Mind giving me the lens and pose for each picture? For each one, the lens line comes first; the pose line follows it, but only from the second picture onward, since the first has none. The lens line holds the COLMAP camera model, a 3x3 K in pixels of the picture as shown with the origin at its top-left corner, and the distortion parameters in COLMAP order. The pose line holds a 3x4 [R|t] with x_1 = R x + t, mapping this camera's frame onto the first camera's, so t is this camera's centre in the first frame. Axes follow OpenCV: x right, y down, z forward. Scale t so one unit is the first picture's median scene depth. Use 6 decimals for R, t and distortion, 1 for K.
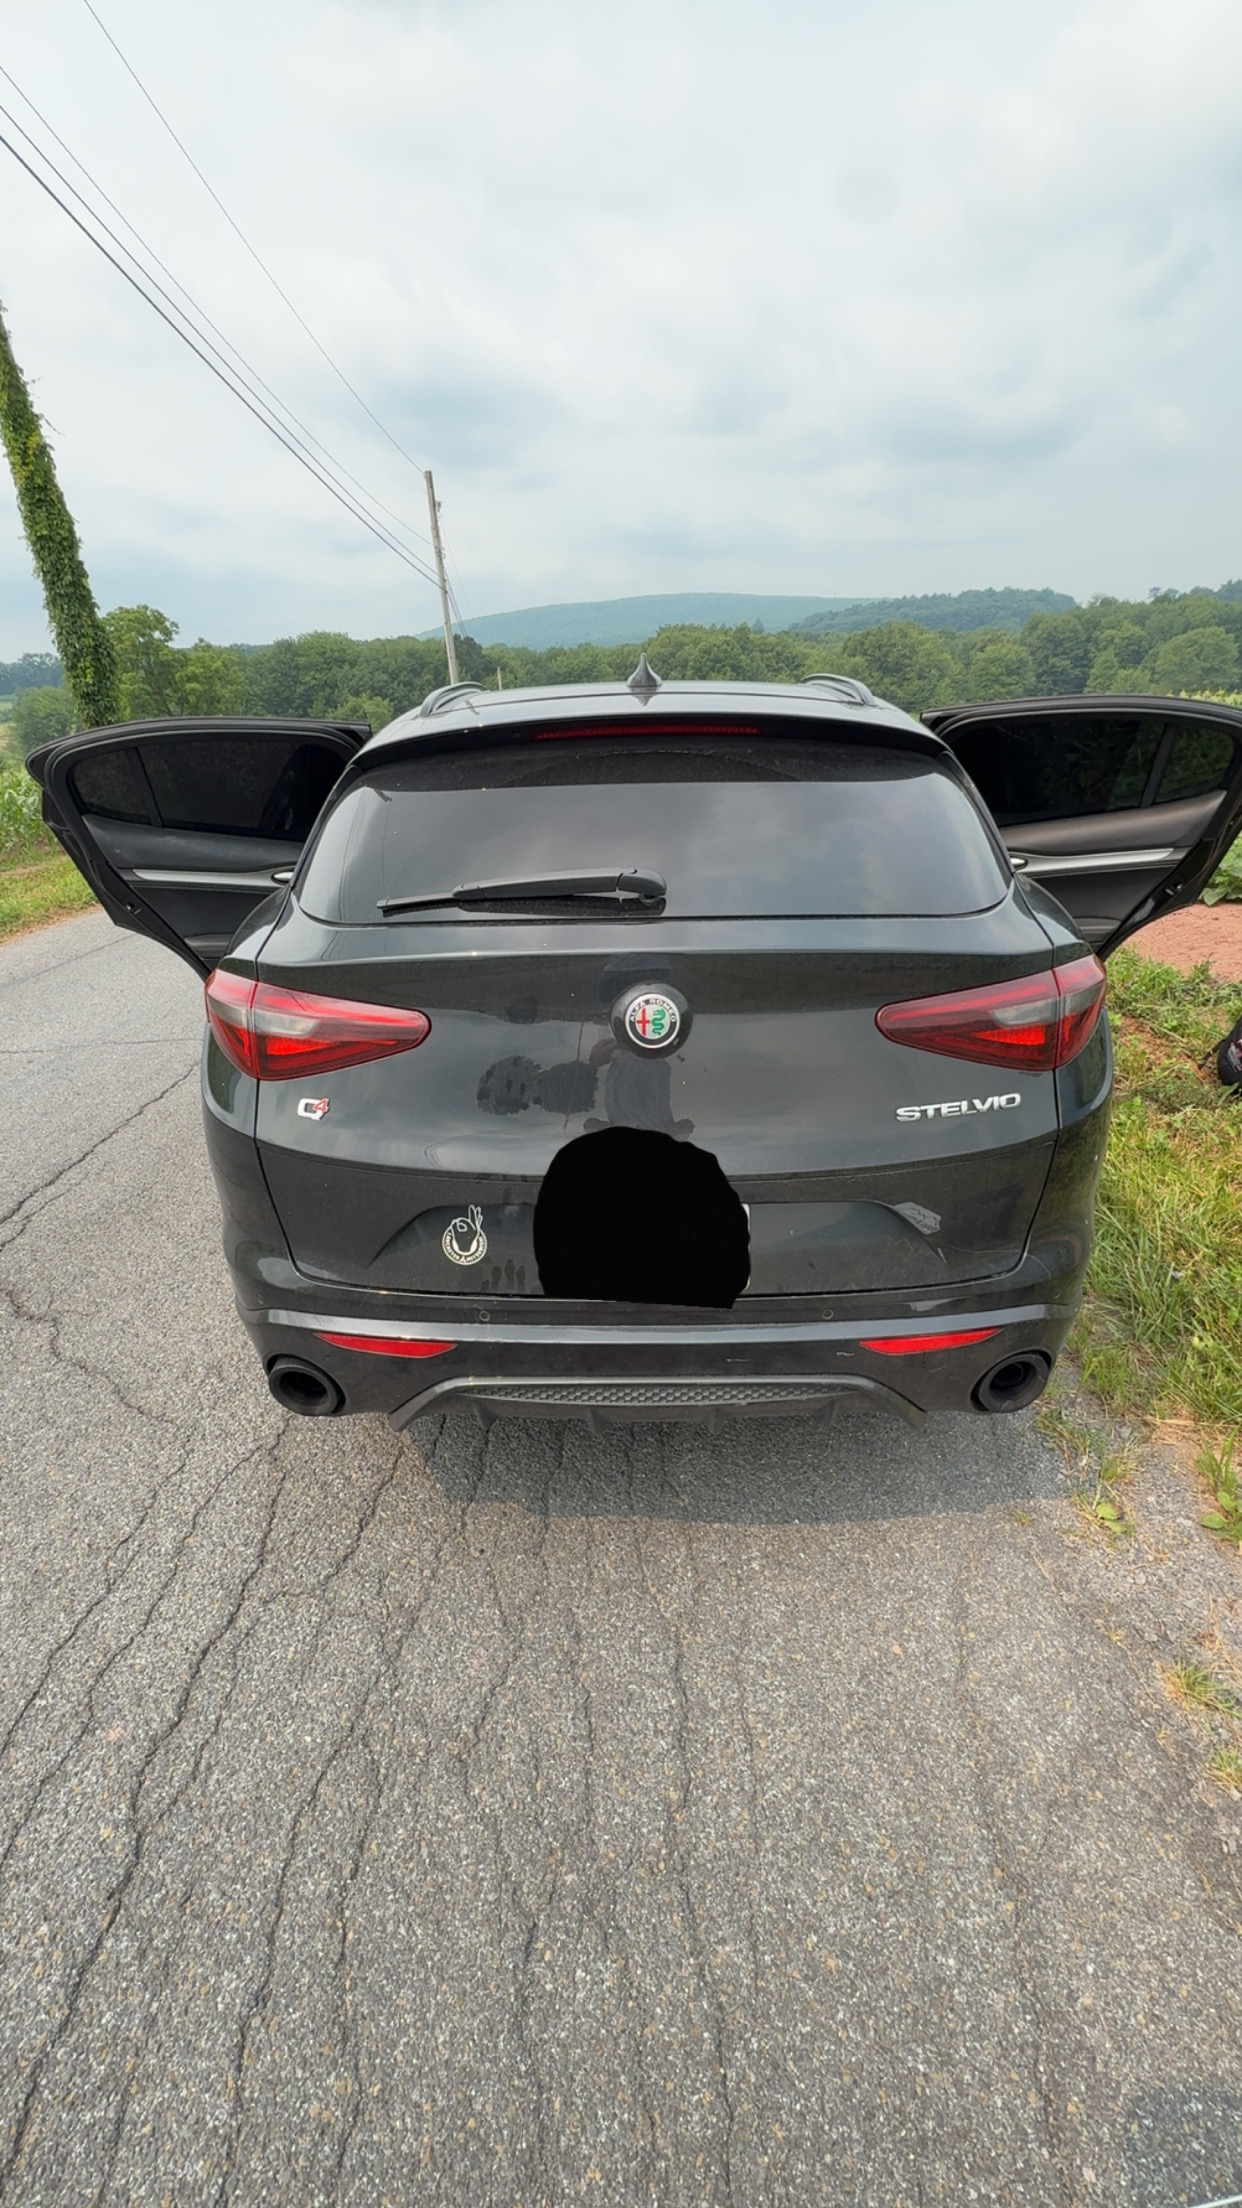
lens RADIAL K [[932.6, 0, 621.0], [0, 932.6, 1104.0], [0, 0, 1]] dist [0.000185, 0.000244]
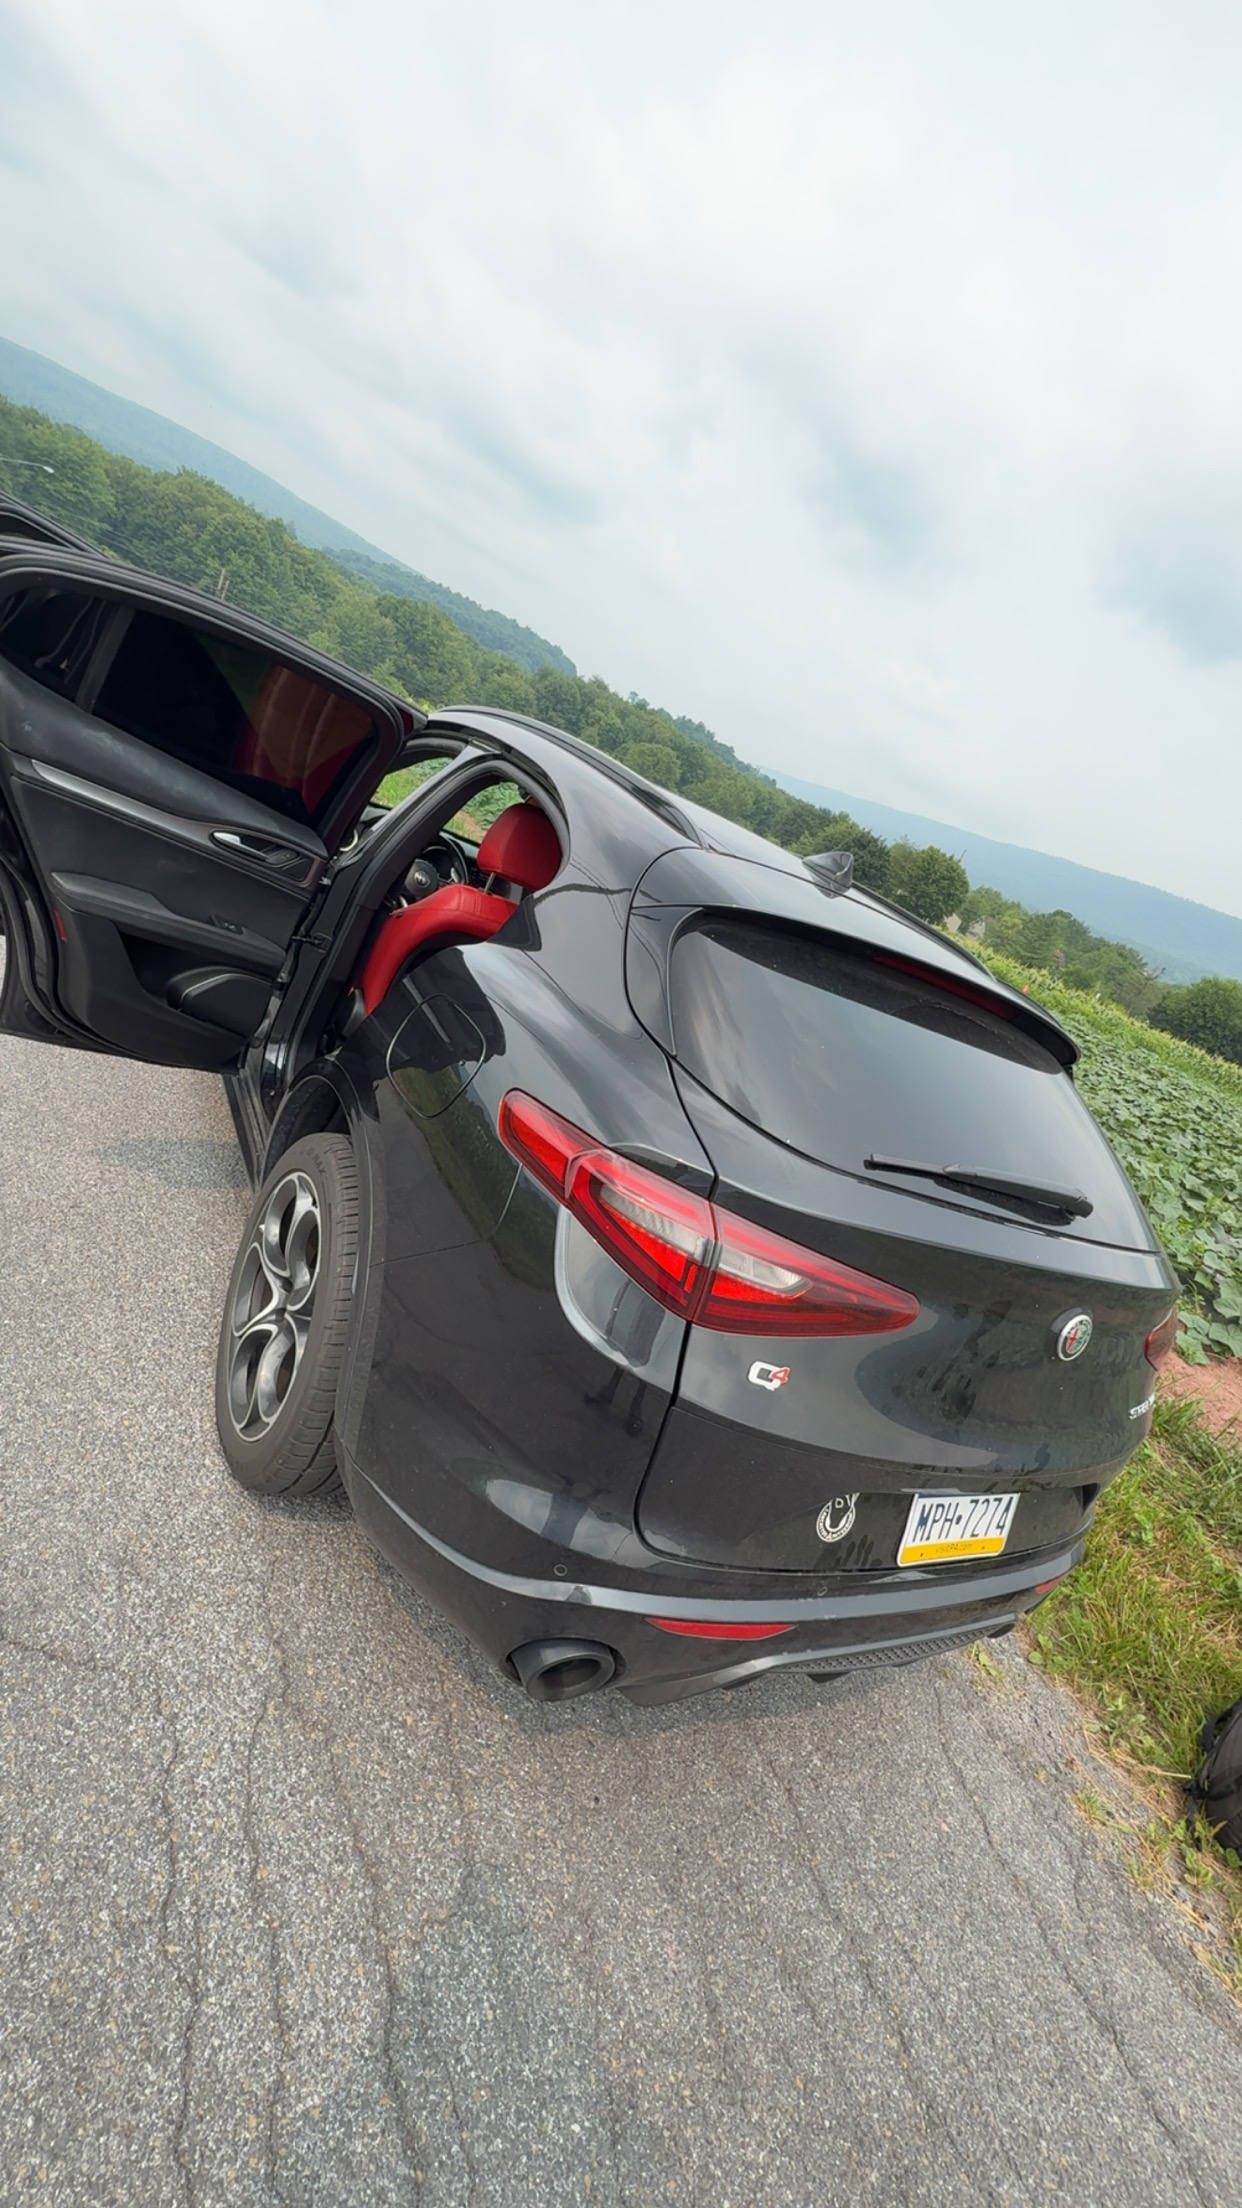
lens RADIAL K [[932.6, 0, 621.0], [0, 932.6, 1104.0], [0, 0, 1]] dist [0.000185, 0.000244]
pose [[0.783614, 0.213768, 0.583311, -0.970504], [-0.235819, 0.971012, -0.039054, -0.168257], [-0.574750, -0.106952, 0.811310, 0.407763]]
